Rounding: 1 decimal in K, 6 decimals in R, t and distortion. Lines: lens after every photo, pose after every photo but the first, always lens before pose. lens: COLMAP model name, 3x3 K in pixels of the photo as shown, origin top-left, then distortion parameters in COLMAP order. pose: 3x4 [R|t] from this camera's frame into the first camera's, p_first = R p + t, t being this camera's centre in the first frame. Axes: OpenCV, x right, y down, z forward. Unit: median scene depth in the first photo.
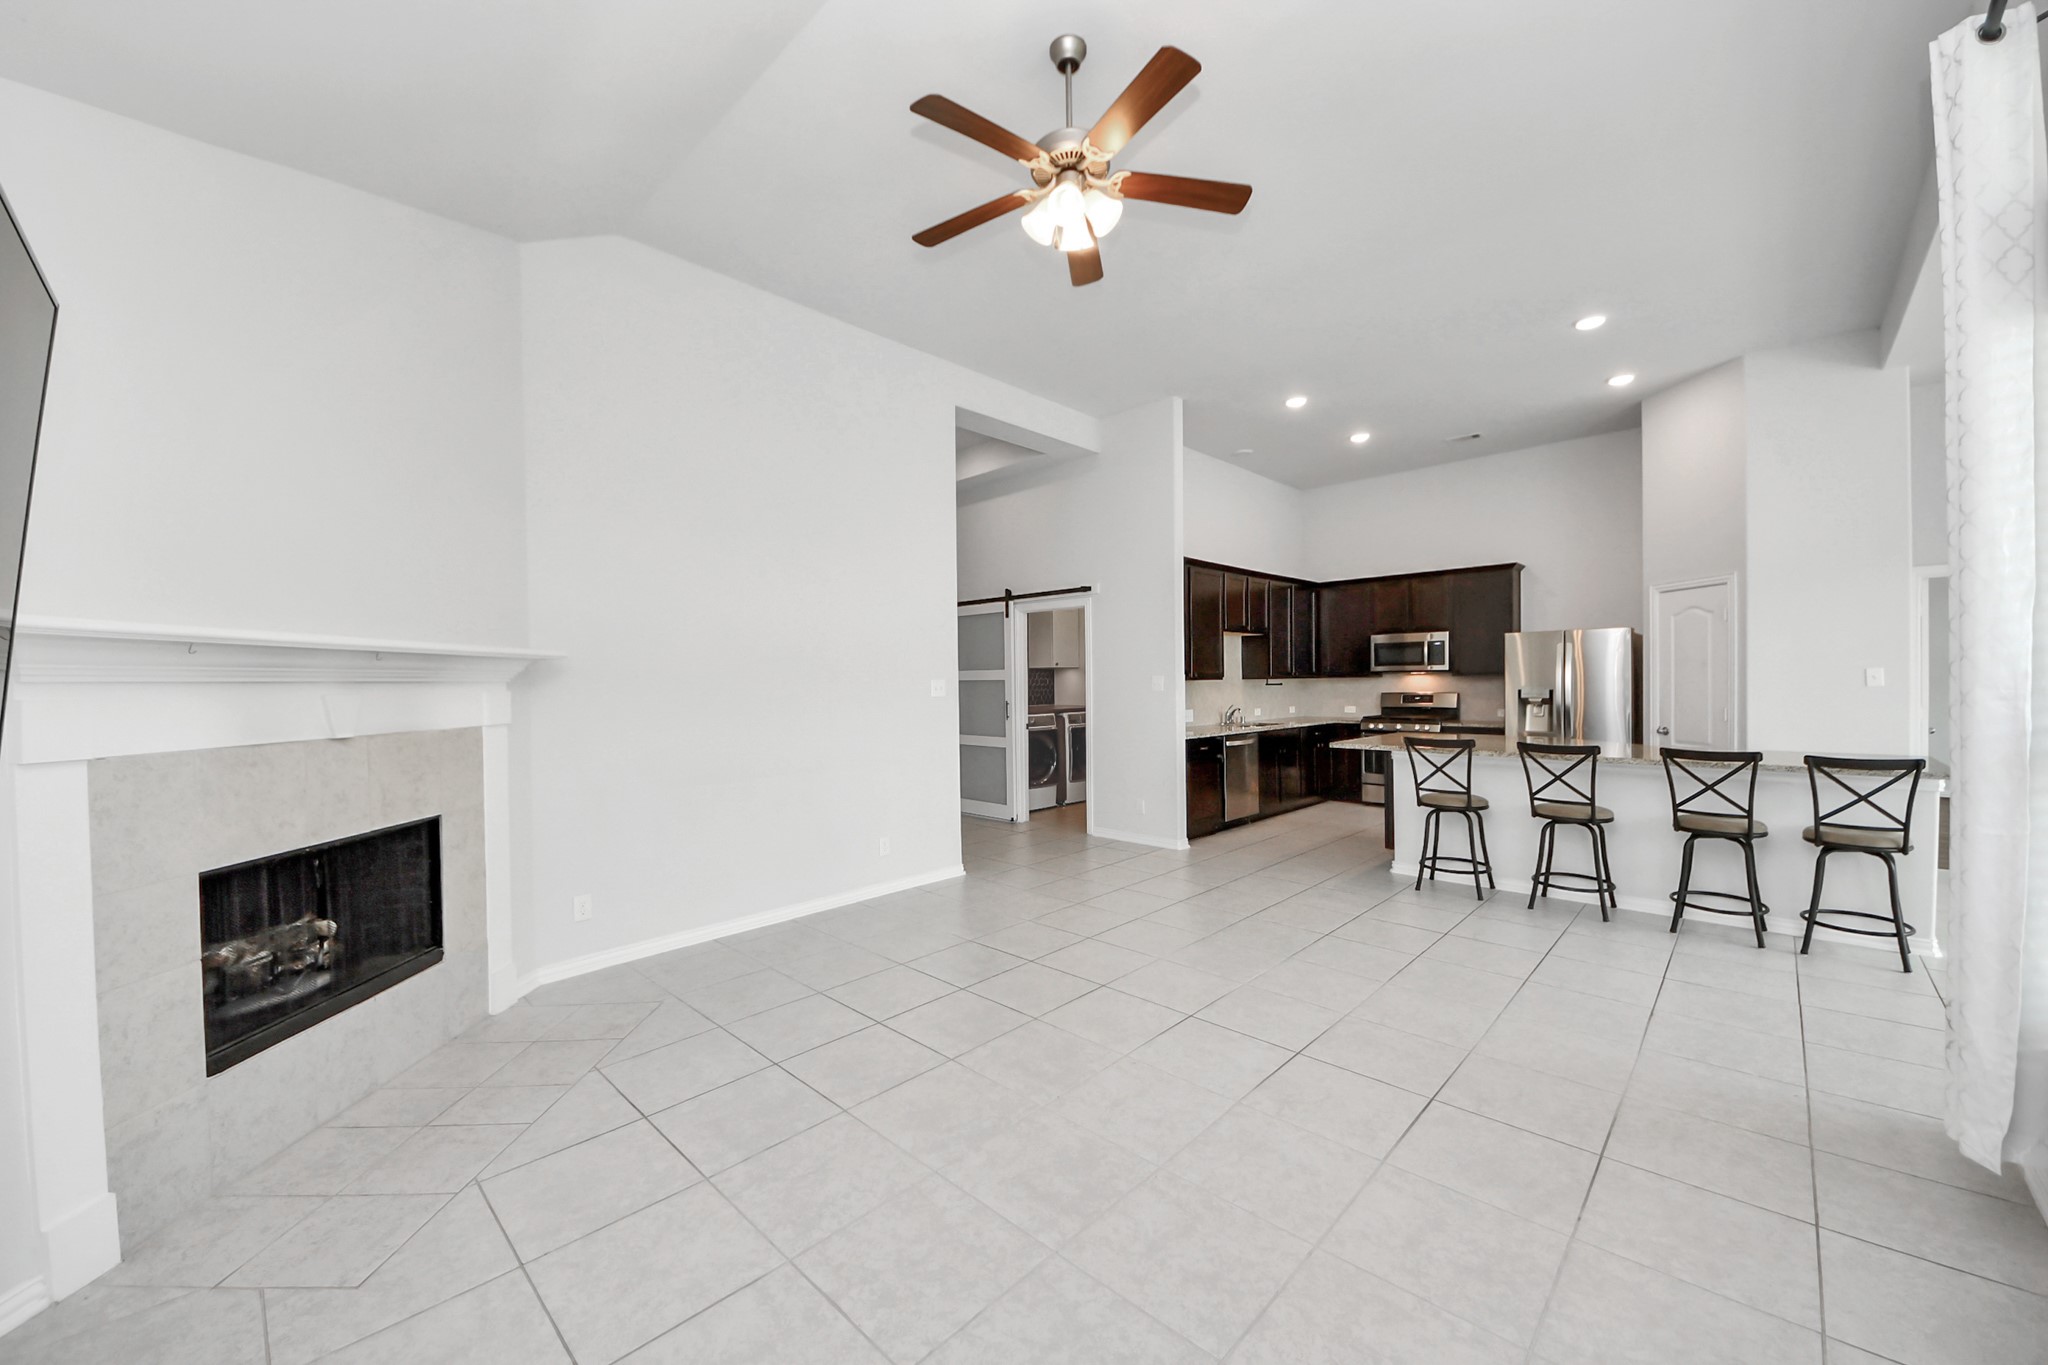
lens RADIAL K [[750.3, 0, 1011.0], [0, 750.3, 687.8], [0, 0, 1]] dist [0.000168, -0.000102]
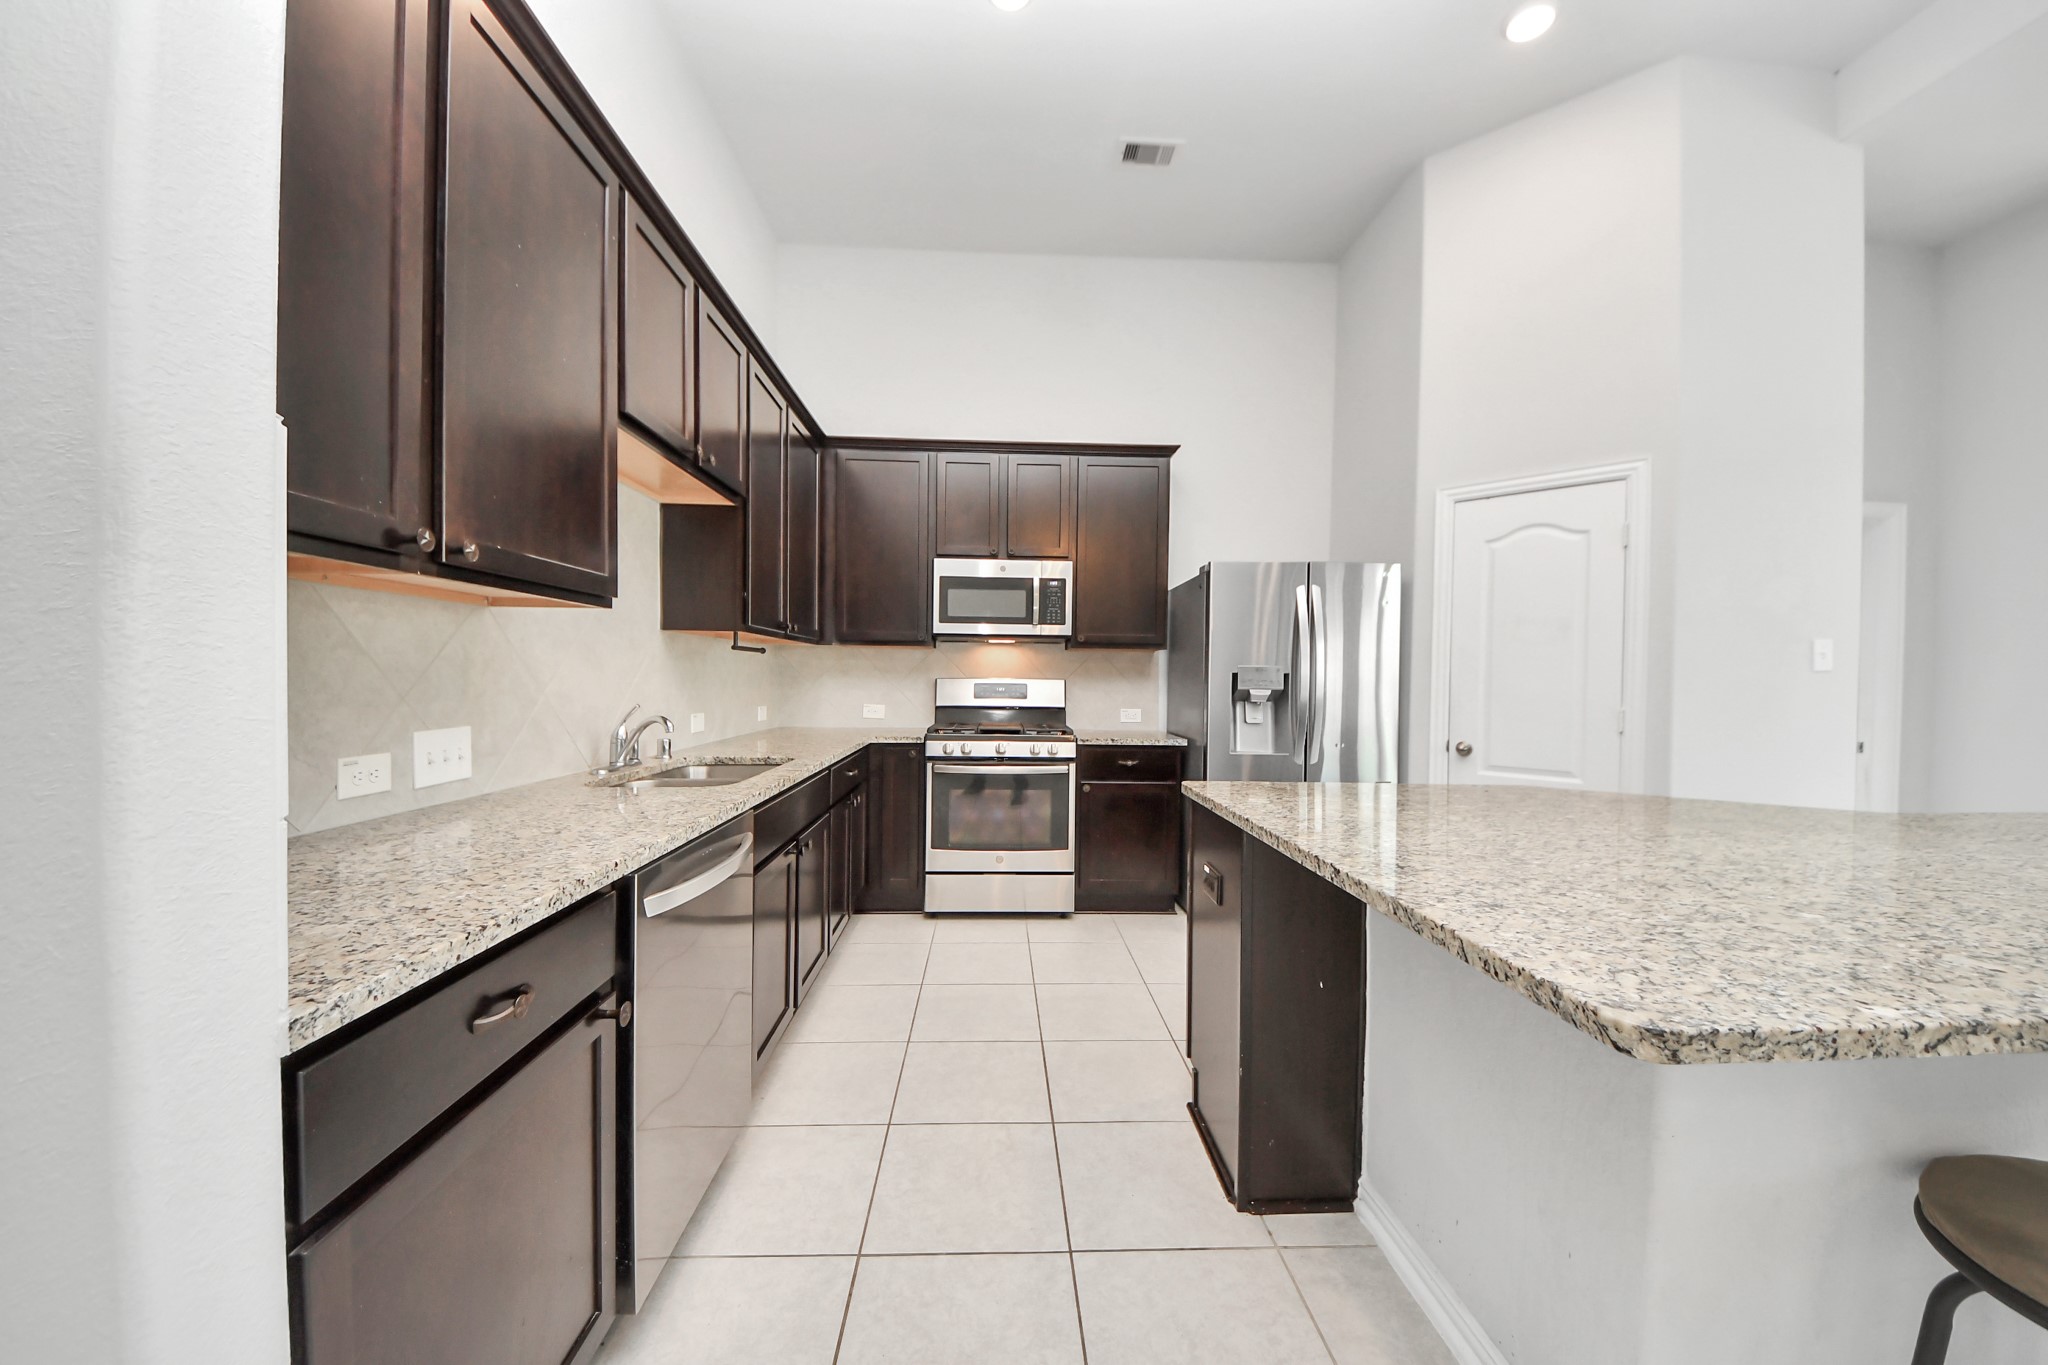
lens RADIAL K [[750.3, 0, 1030.8], [0, 750.3, 680.5], [0, 0, 1]] dist [0.000168, -0.000102]
pose [[0.695028, 0.007024, 0.718948, 0.184914], [-0.007937, 0.999966, -0.002096, 0.009211], [-0.718938, -0.004250, 0.695061, 0.649362]]
